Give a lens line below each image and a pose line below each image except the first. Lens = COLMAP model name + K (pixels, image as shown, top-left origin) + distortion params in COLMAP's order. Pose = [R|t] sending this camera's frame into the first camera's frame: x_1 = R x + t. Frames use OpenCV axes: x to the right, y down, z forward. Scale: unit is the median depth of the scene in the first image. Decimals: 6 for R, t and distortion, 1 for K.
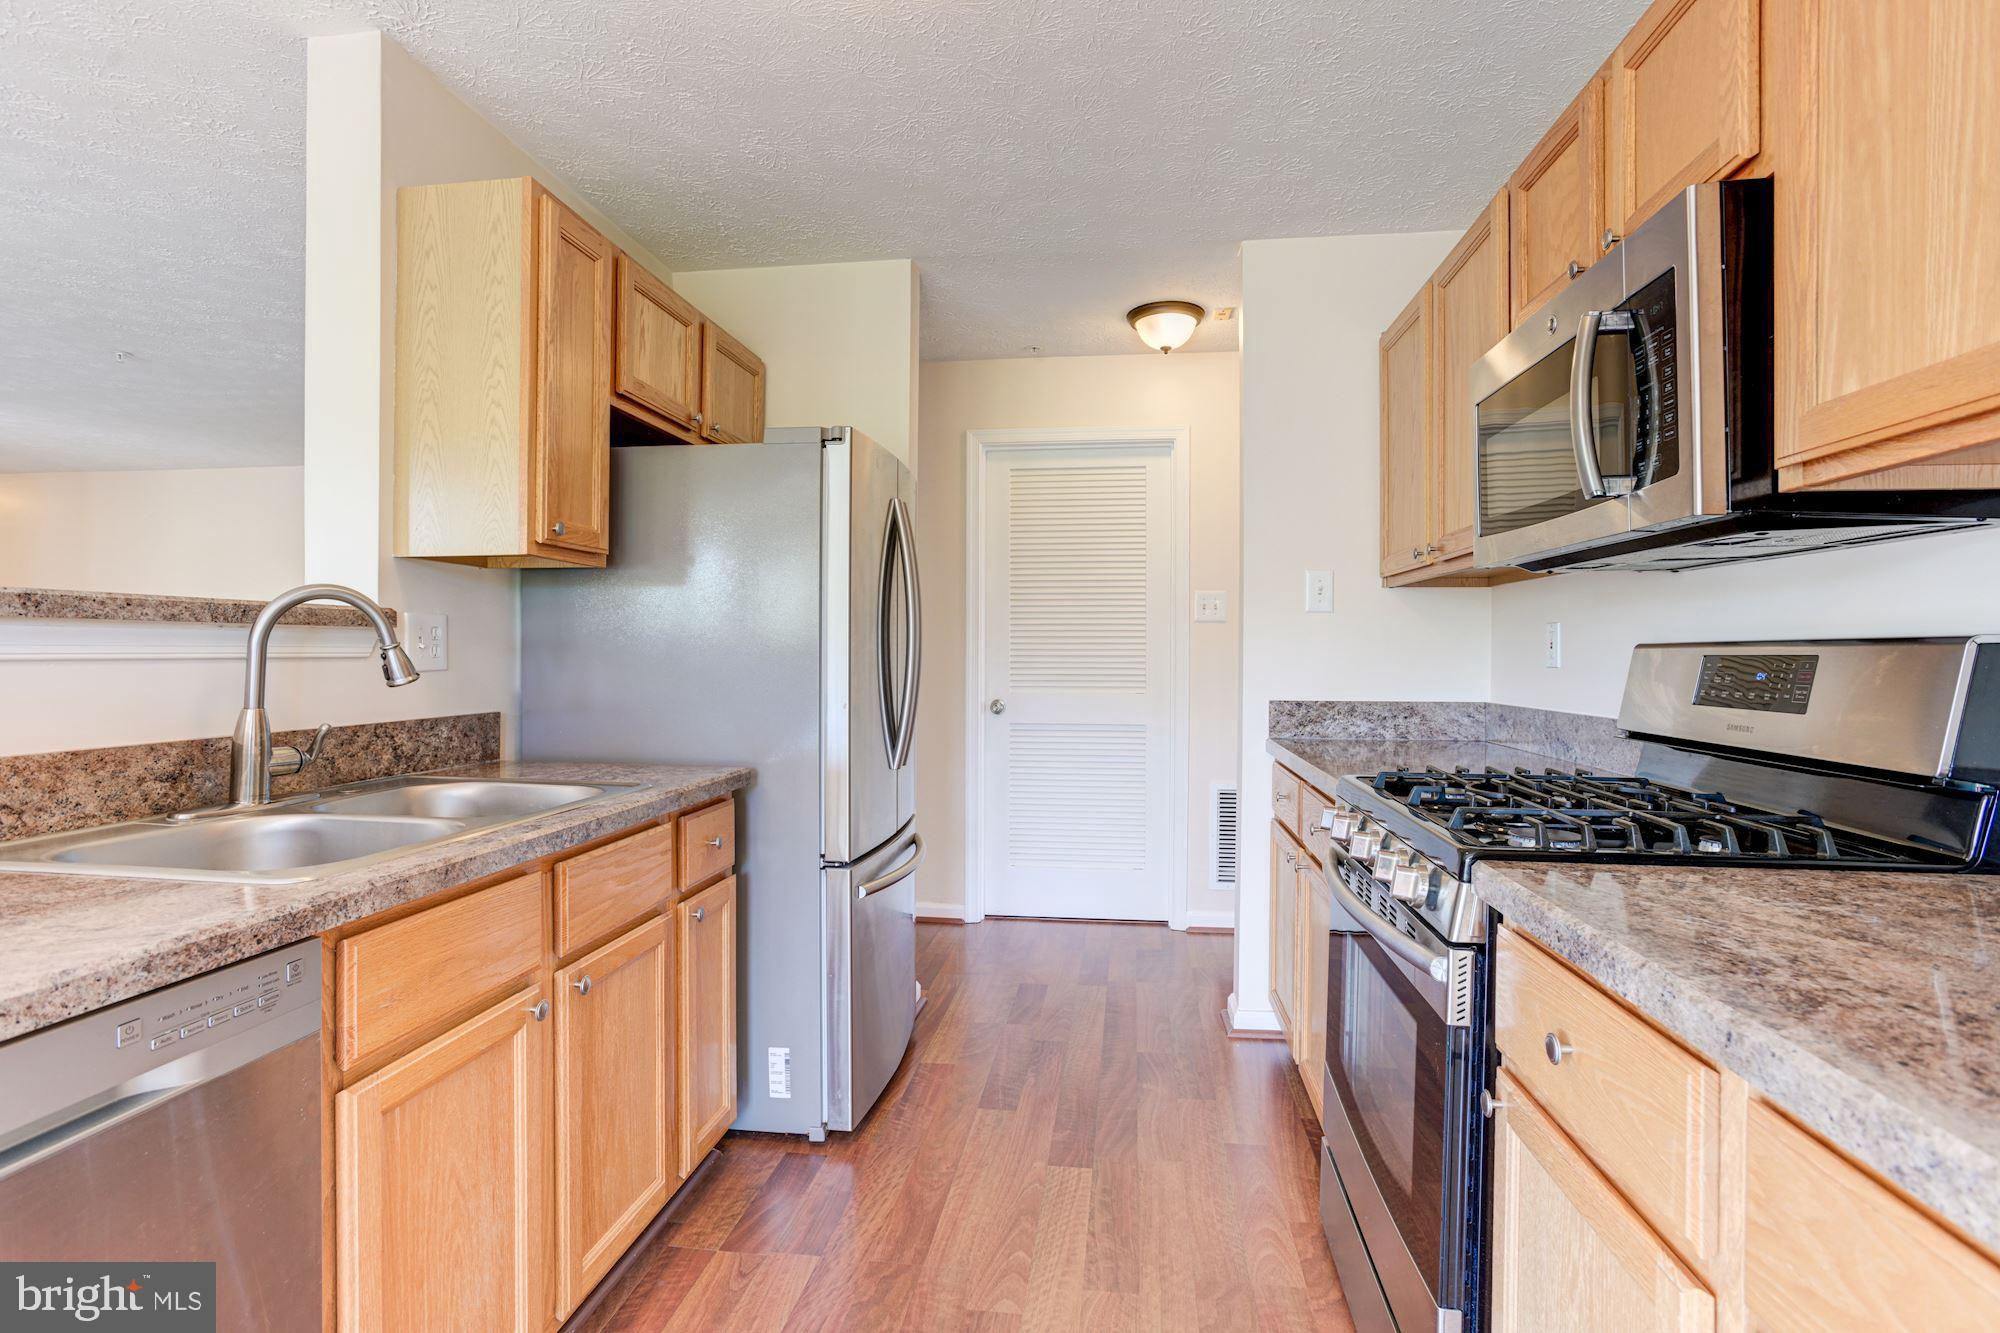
lens RADIAL K [[961.2, 0, 1000.1], [0, 961.2, 655.8], [0, 0, 1]] dist [-0.060656, 0.029987]
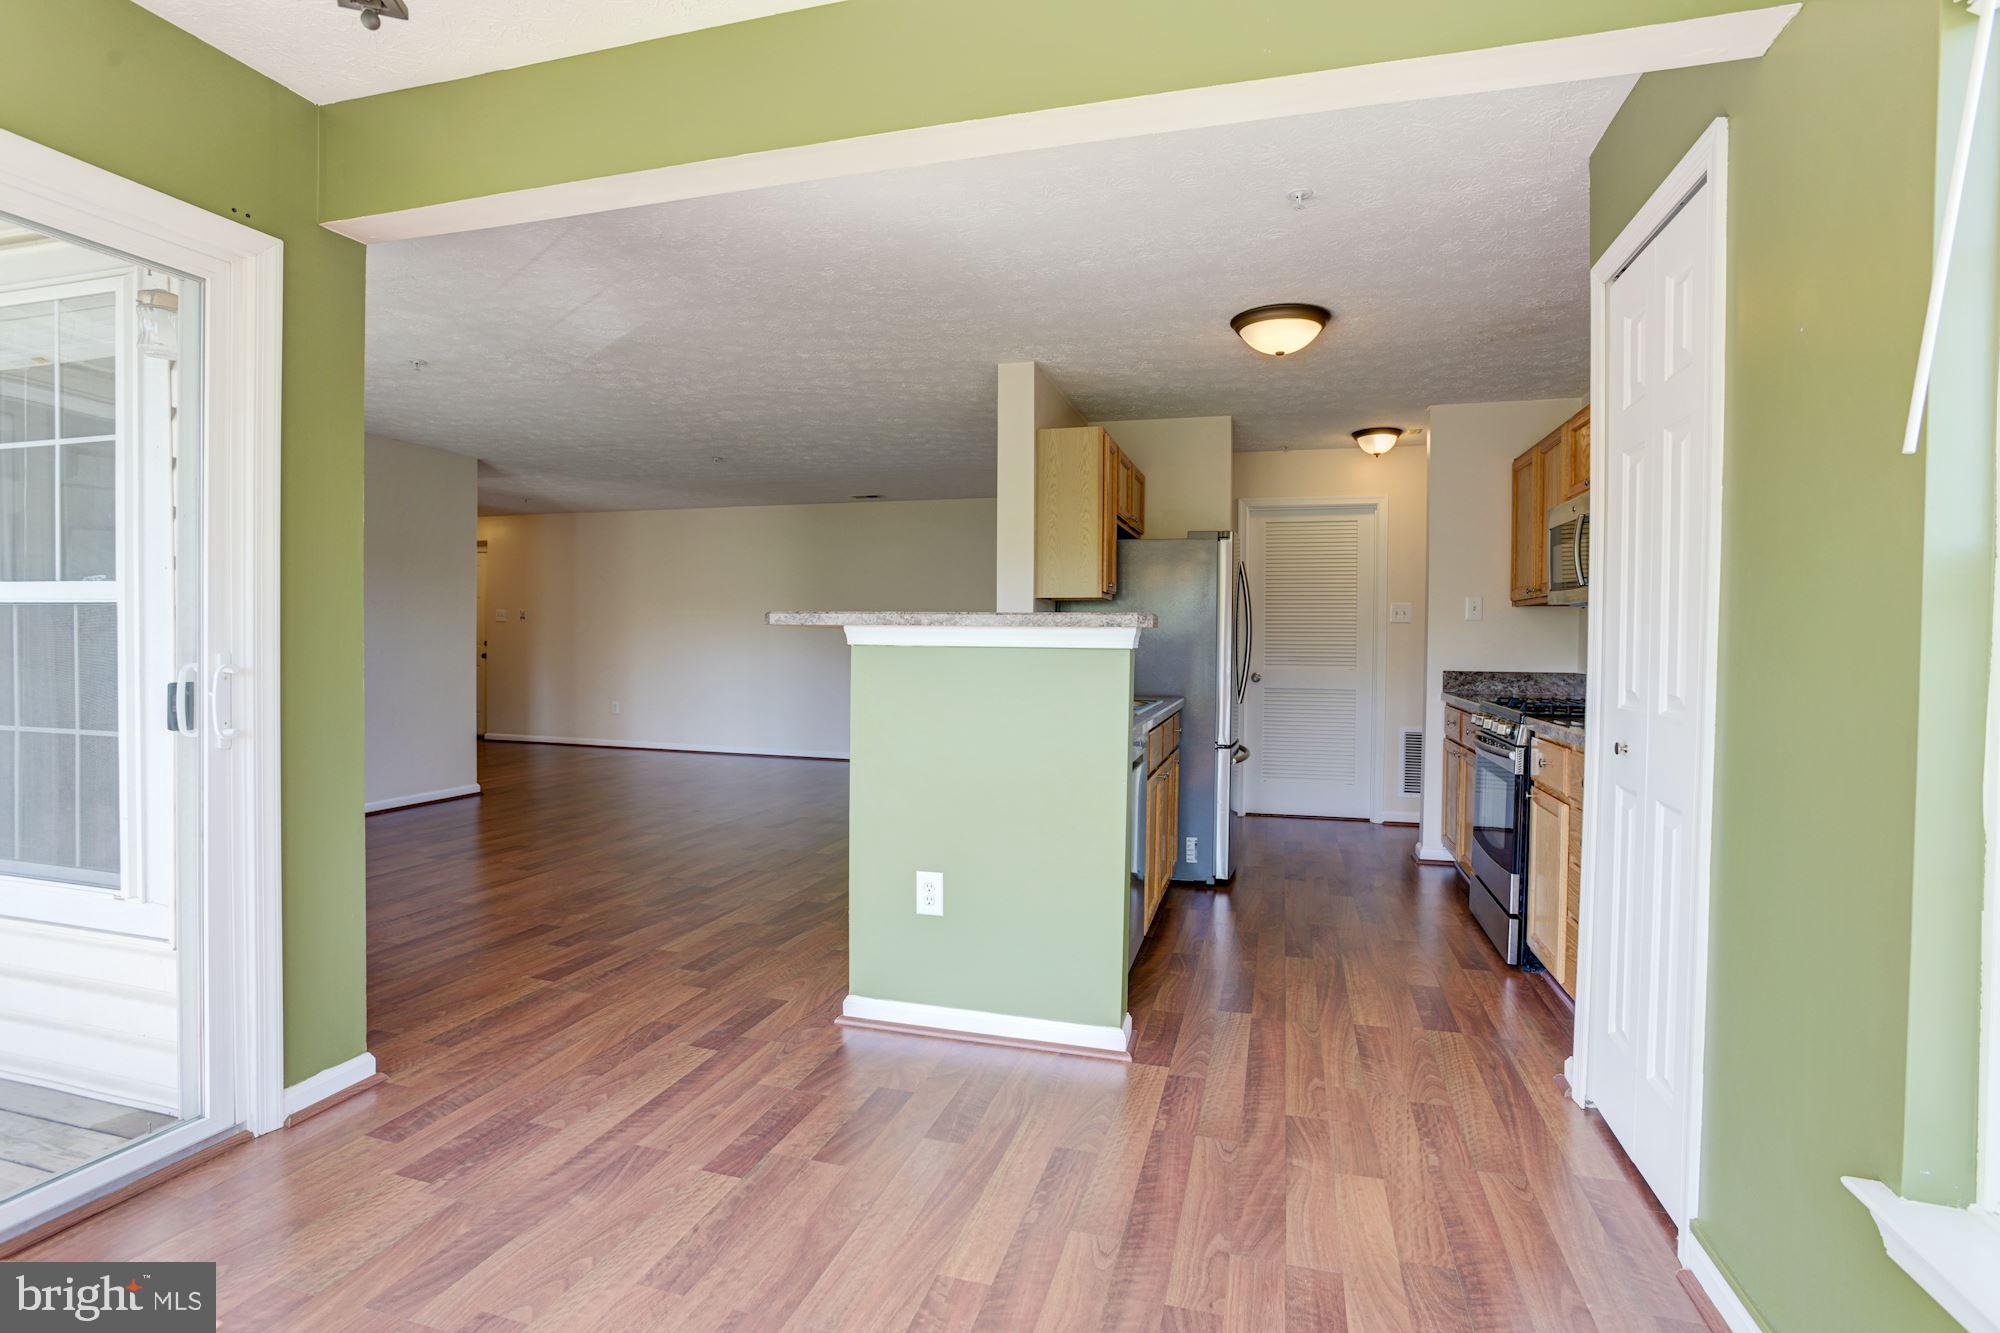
lens RADIAL K [[961.2, 0, 1000.1], [0, 961.2, 655.8], [0, 0, 1]] dist [-0.060656, 0.029987]
pose [[0.989074, 0.008088, -0.147197, -0.276691], [-0.006128, 0.999886, 0.013766, 0.000169], [0.147291, -0.012714, 0.989011, -0.874595]]
